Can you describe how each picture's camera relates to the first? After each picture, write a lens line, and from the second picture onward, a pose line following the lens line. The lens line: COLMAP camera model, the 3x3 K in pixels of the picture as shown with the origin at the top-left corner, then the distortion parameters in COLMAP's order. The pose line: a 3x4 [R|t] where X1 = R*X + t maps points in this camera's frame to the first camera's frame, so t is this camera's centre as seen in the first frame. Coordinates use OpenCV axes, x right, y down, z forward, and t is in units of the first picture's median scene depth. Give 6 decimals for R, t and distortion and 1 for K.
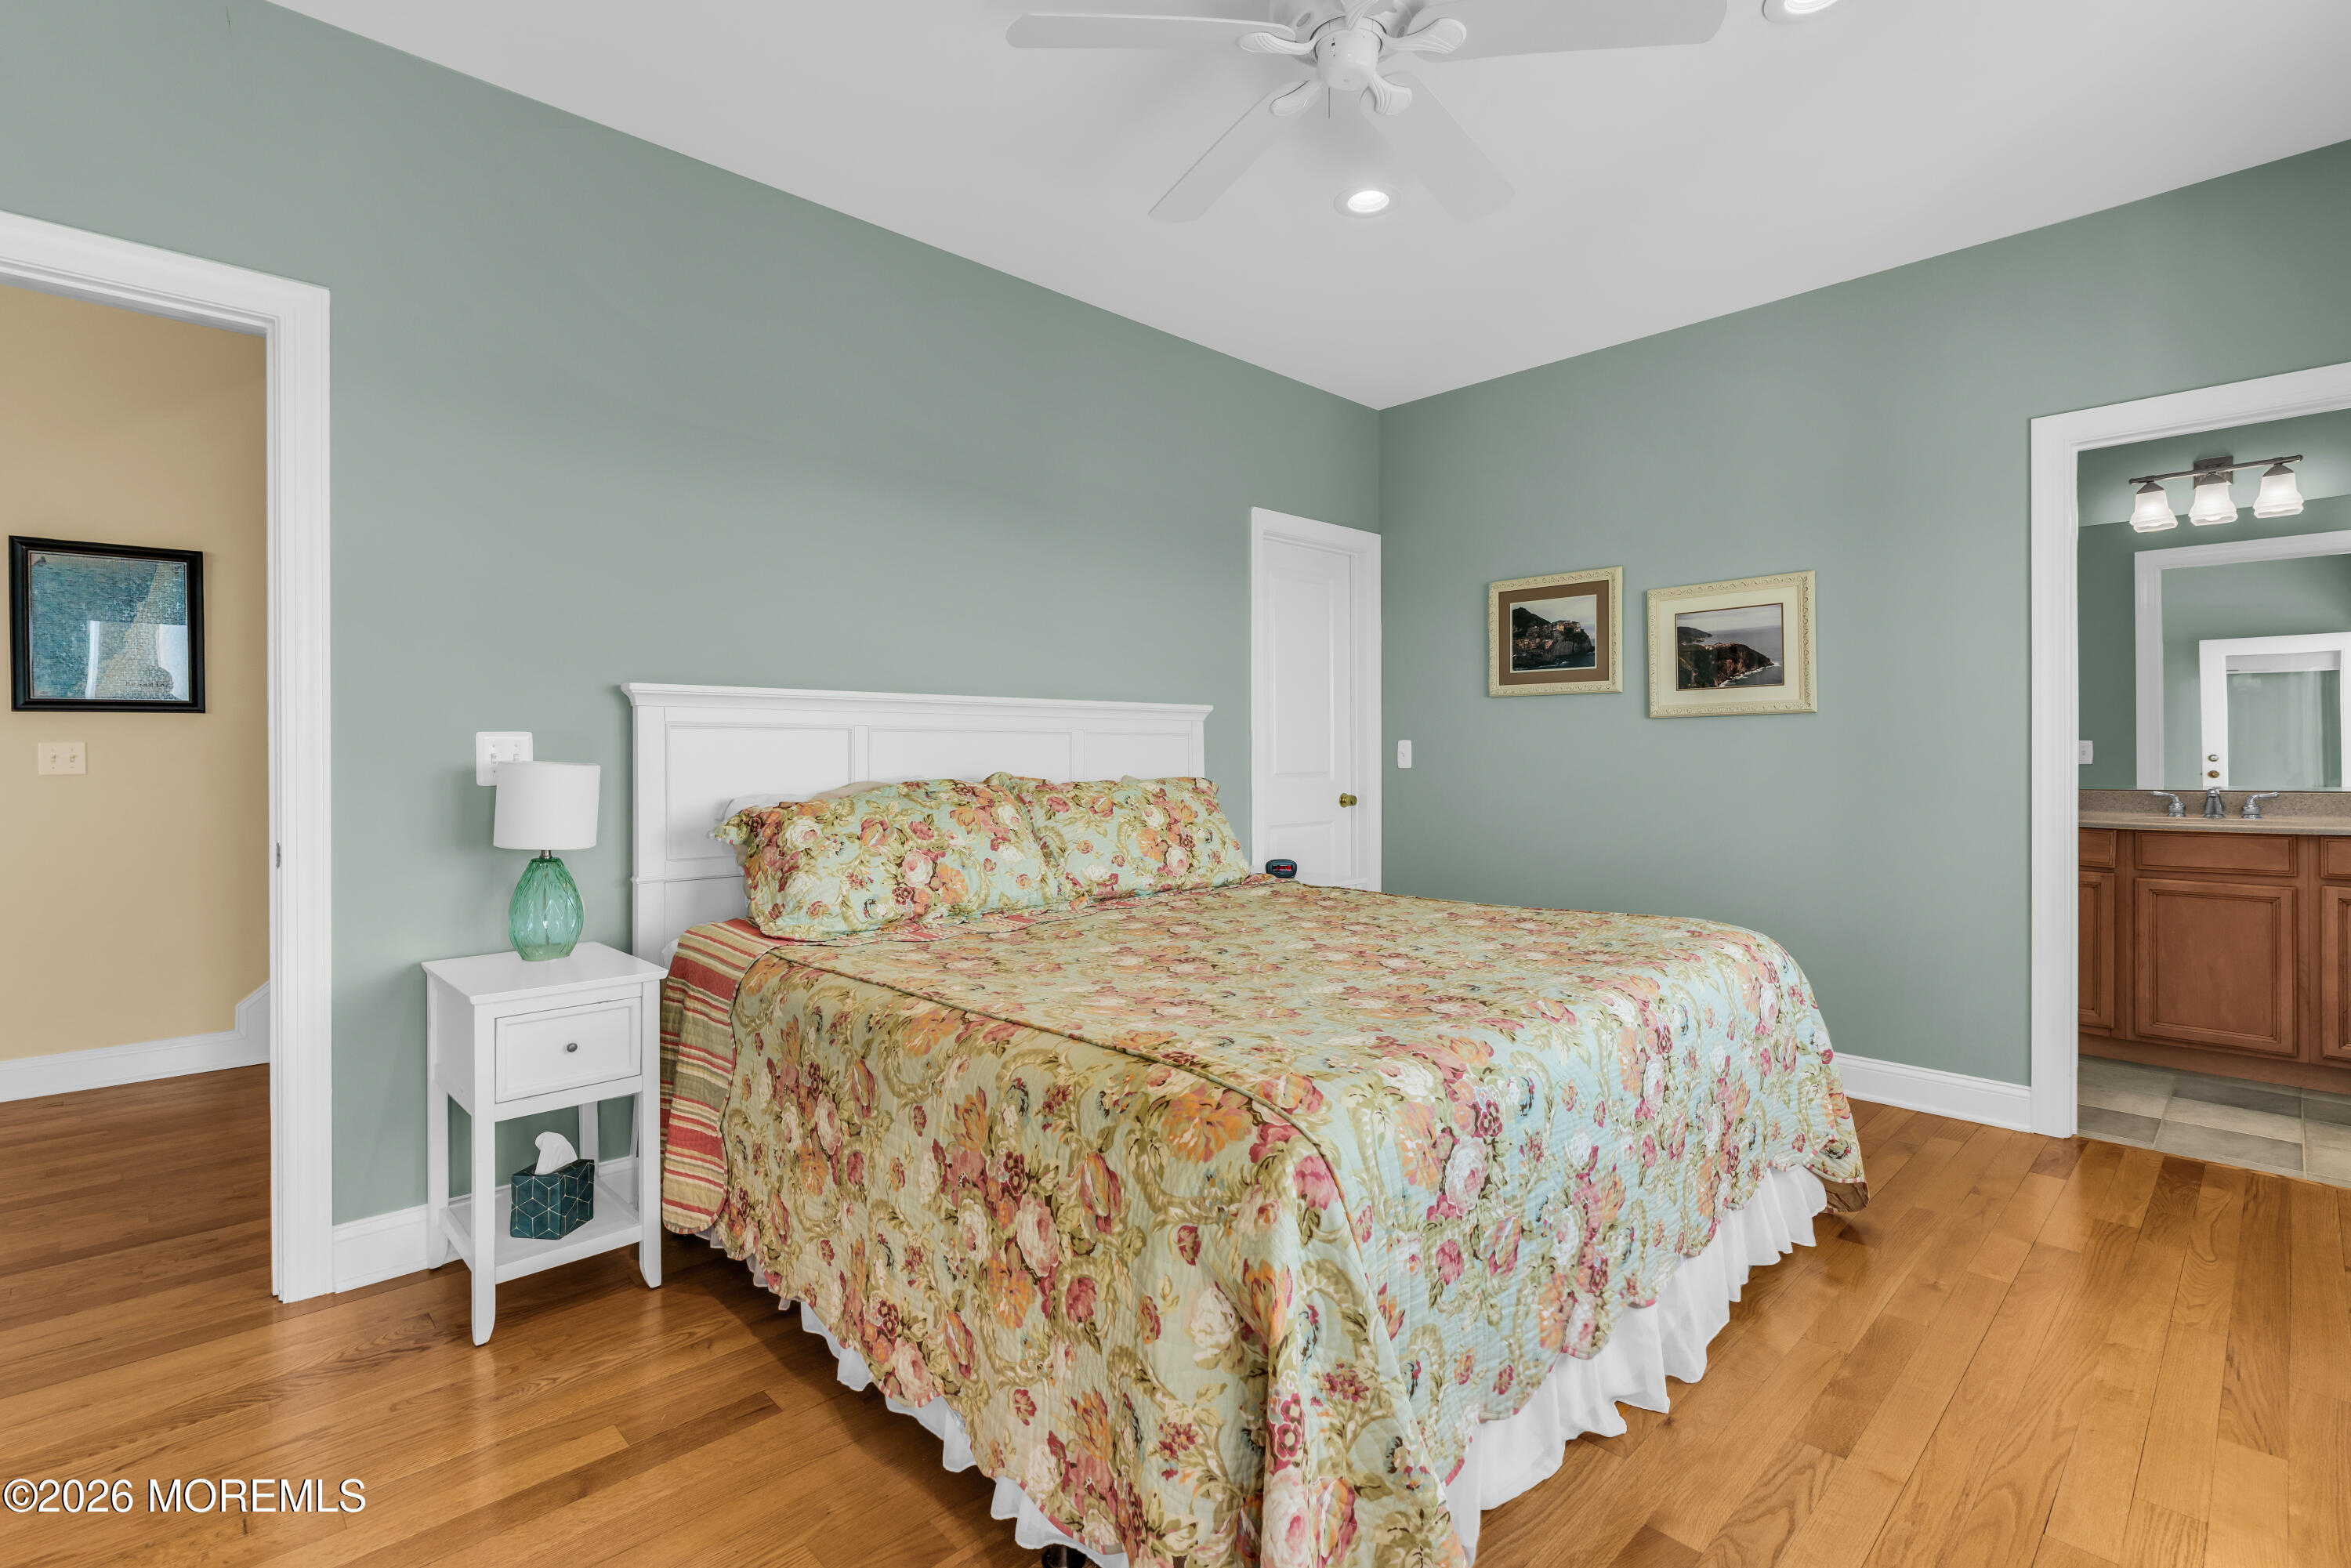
lens RADIAL K [[1087.8, 0, 1175.5], [0, 1087.8, 784.0], [0, 0, 1]] dist [0.001034, -0.000242]
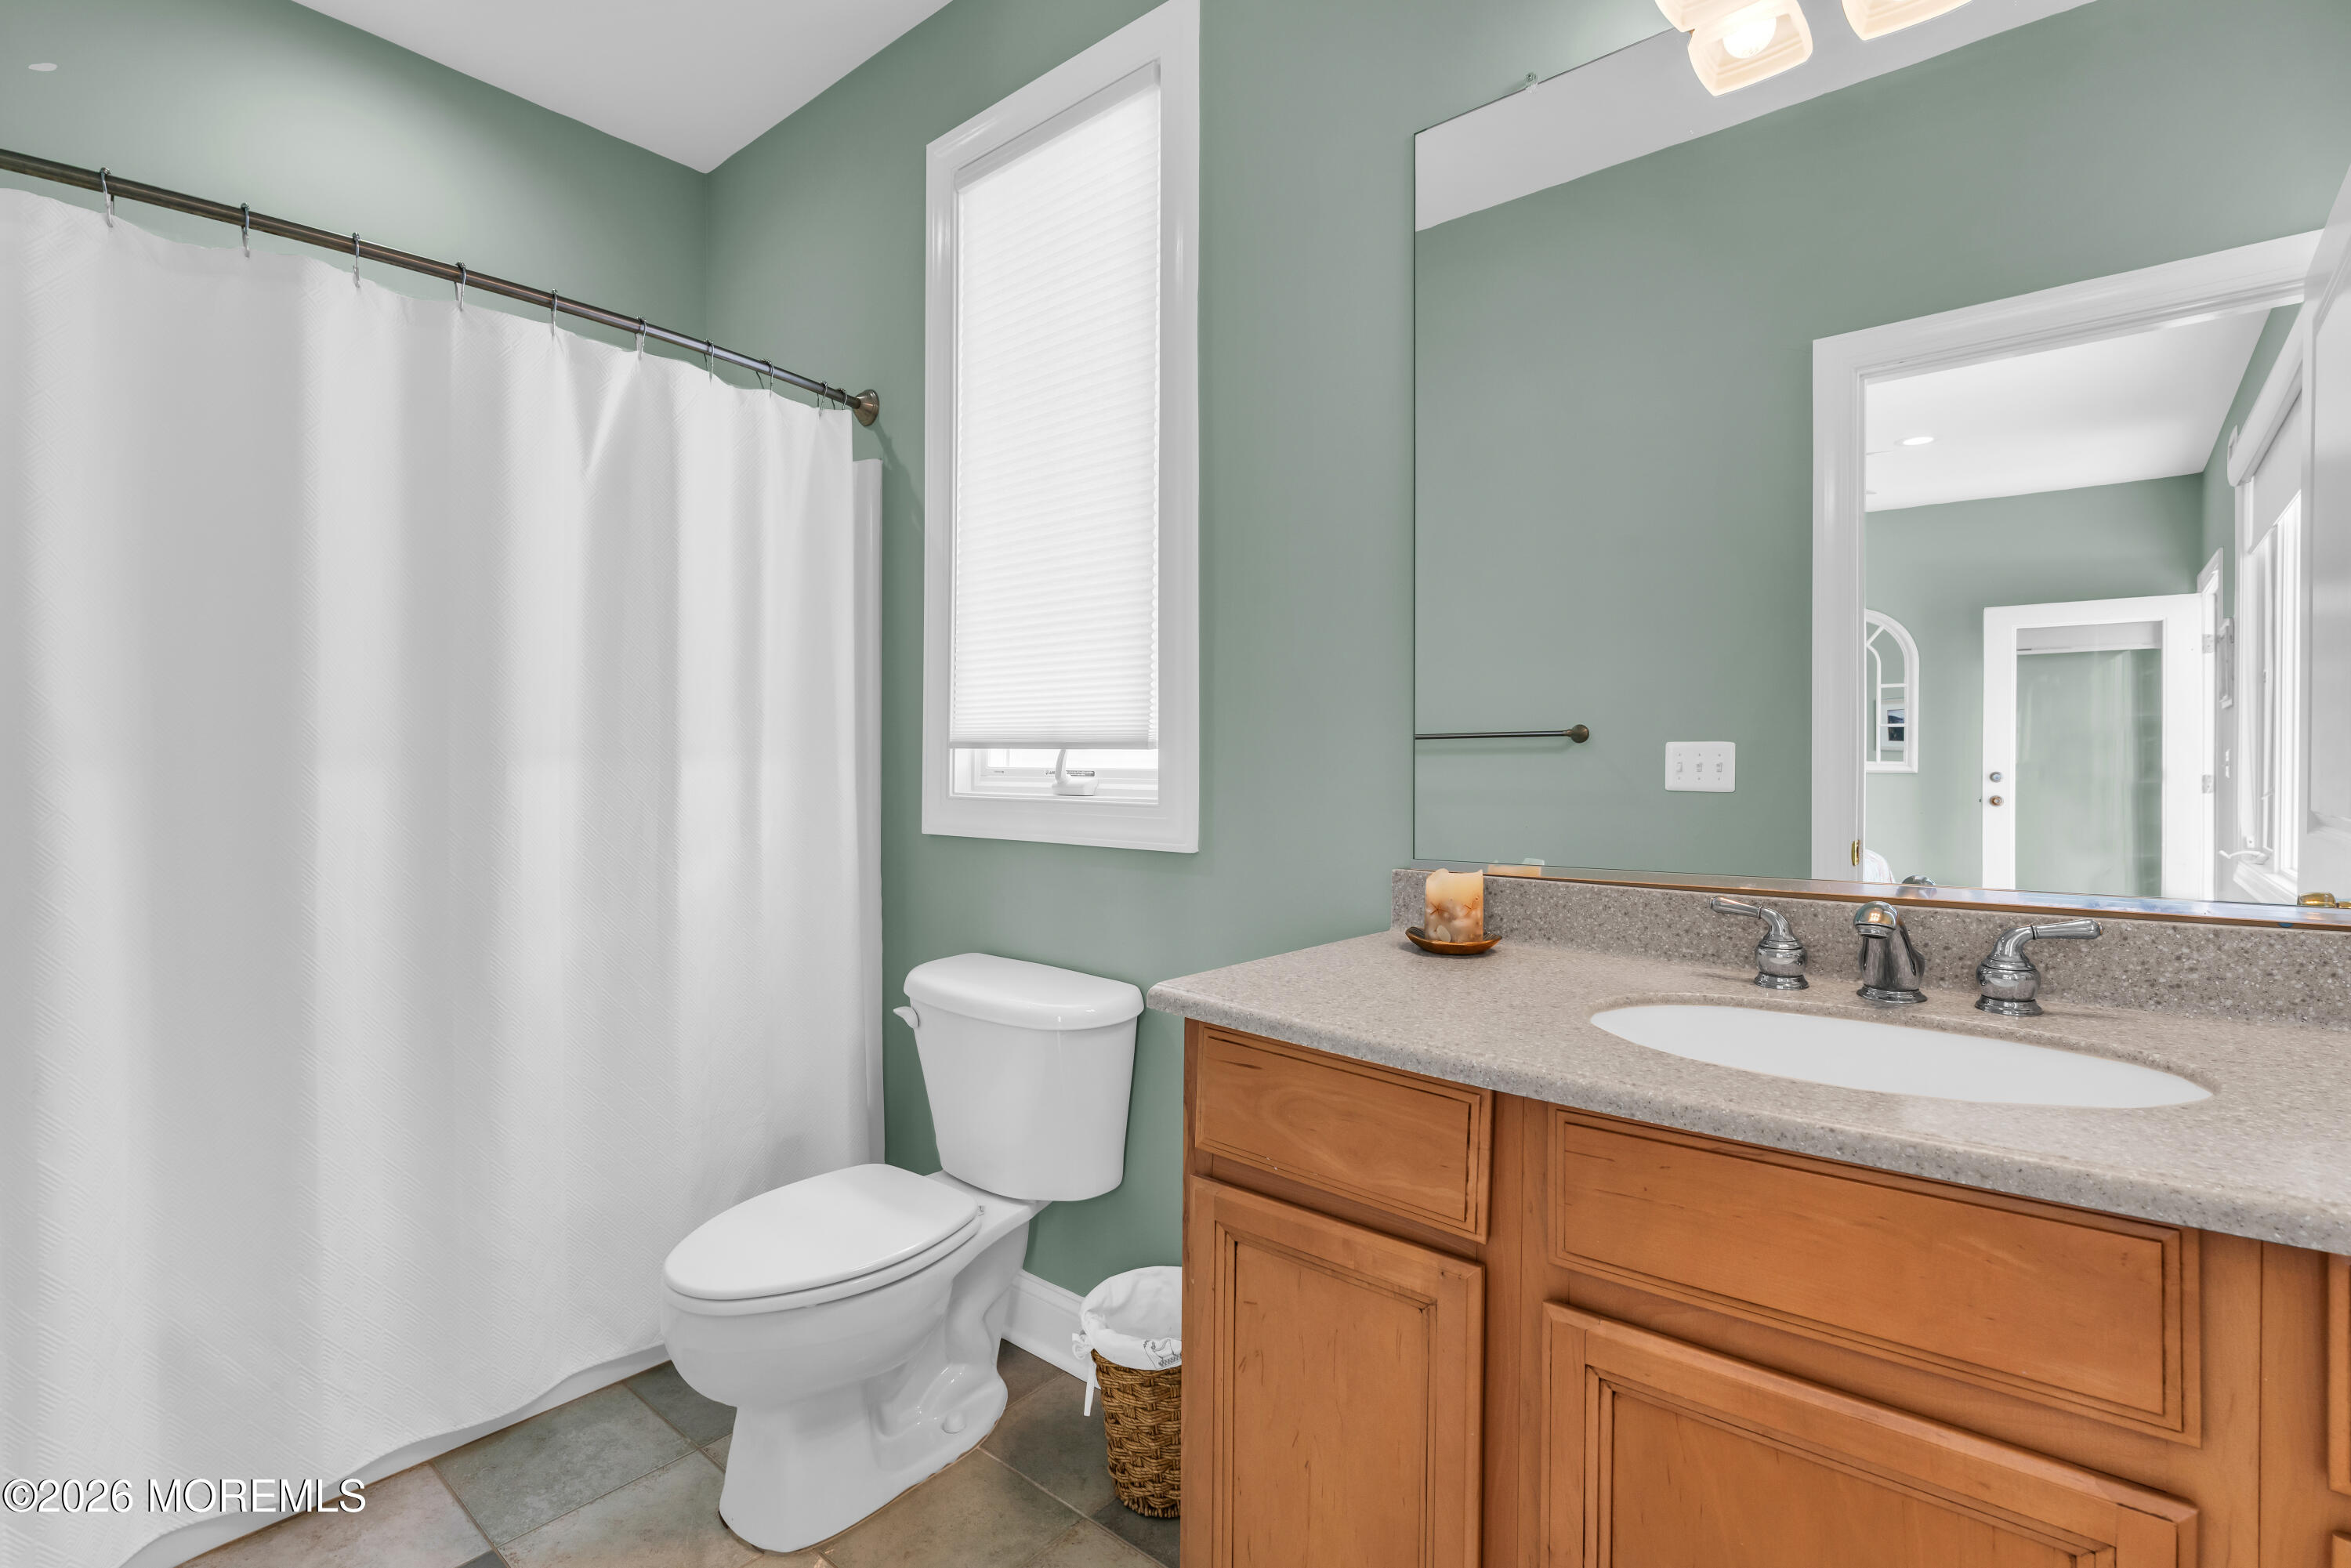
lens RADIAL K [[1087.8, 0, 1175.5], [0, 1087.8, 784.0], [0, 0, 1]] dist [0.001034, -0.000242]
pose [[0.995318, 0.008322, 0.096298, 0.403881], [-0.007916, 0.999958, -0.004591, -0.012651], [-0.096333, 0.003807, 0.995342, 0.401017]]
